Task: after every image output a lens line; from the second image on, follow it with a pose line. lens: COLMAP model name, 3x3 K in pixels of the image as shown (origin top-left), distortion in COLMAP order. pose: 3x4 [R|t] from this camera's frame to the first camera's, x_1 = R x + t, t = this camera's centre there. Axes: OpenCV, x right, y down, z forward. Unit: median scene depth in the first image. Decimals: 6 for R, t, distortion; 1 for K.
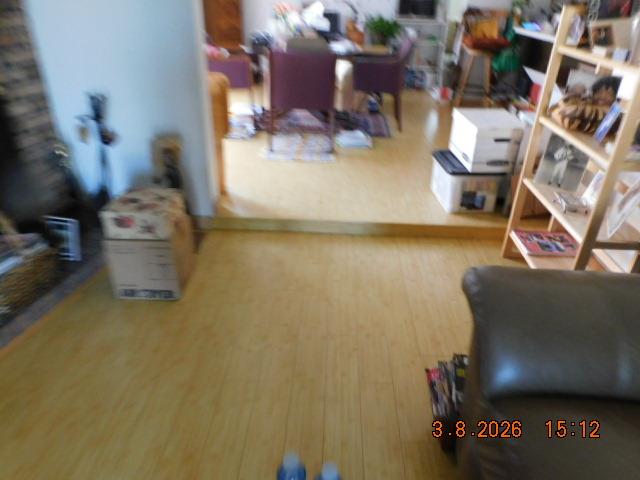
lens RADIAL K [[458.5, 0, 327.3], [0, 458.5, 240.1], [0, 0, 1]] dist [0.001095, -0.004668]
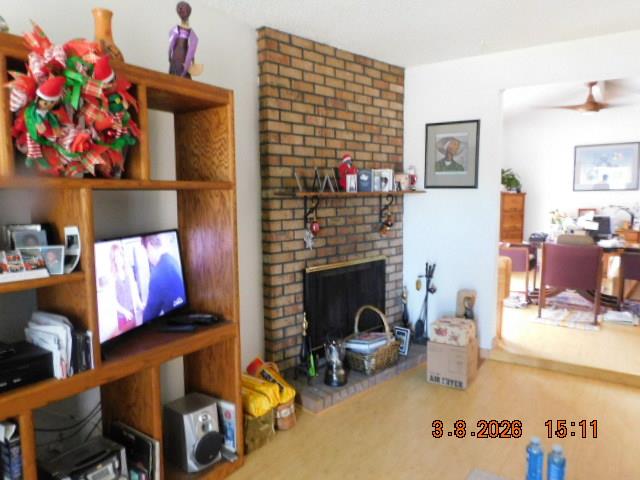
lens RADIAL K [[458.5, 0, 322.4], [0, 458.5, 243.7], [0, 0, 1]] dist [0.001095, -0.004668]
pose [[0.839642, 0.017623, -0.542854, 0.057762], [-0.229166, 0.917647, -0.324665, 0.171227], [0.492427, 0.397006, 0.774534, -0.363972]]
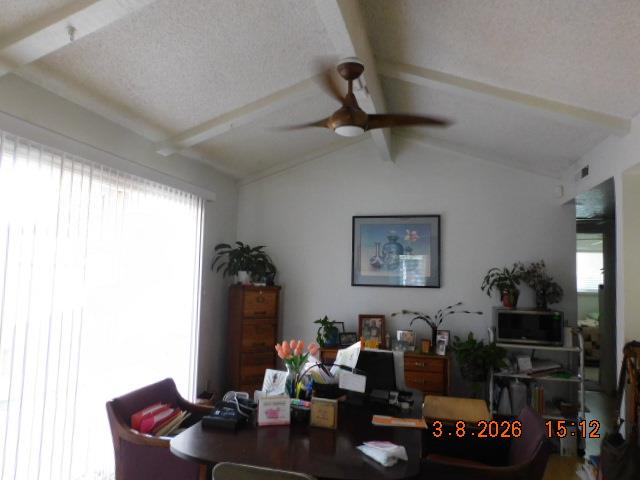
lens RADIAL K [[458.5, 0, 320.4], [0, 458.5, 243.6], [0, 0, 1]] dist [0.001095, -0.004668]
pose [[0.975985, -0.022538, -0.216667, 0.077317], [-0.099940, 0.837452, -0.537295, -0.354351], [0.193558, 0.546045, 0.815089, 0.530970]]
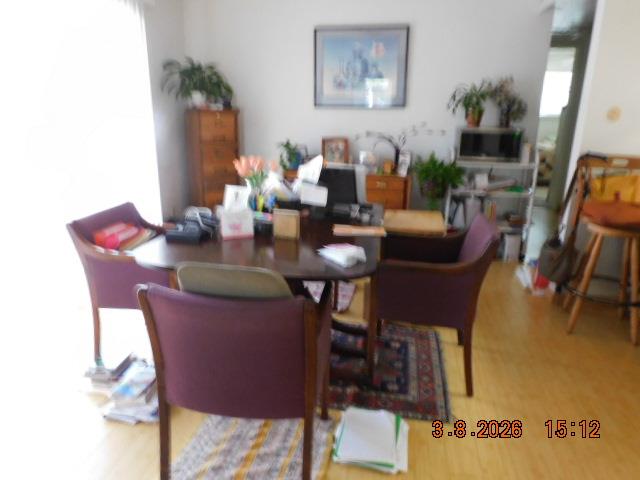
lens RADIAL K [[458.5, 0, 319.7], [0, 458.5, 242.6], [0, 0, 1]] dist [0.001095, -0.004668]
pose [[0.989505, 0.018476, -0.143312, 0.079120], [-0.049245, 0.975537, -0.214247, -0.340306], [0.135848, 0.219056, 0.966209, 0.557154]]
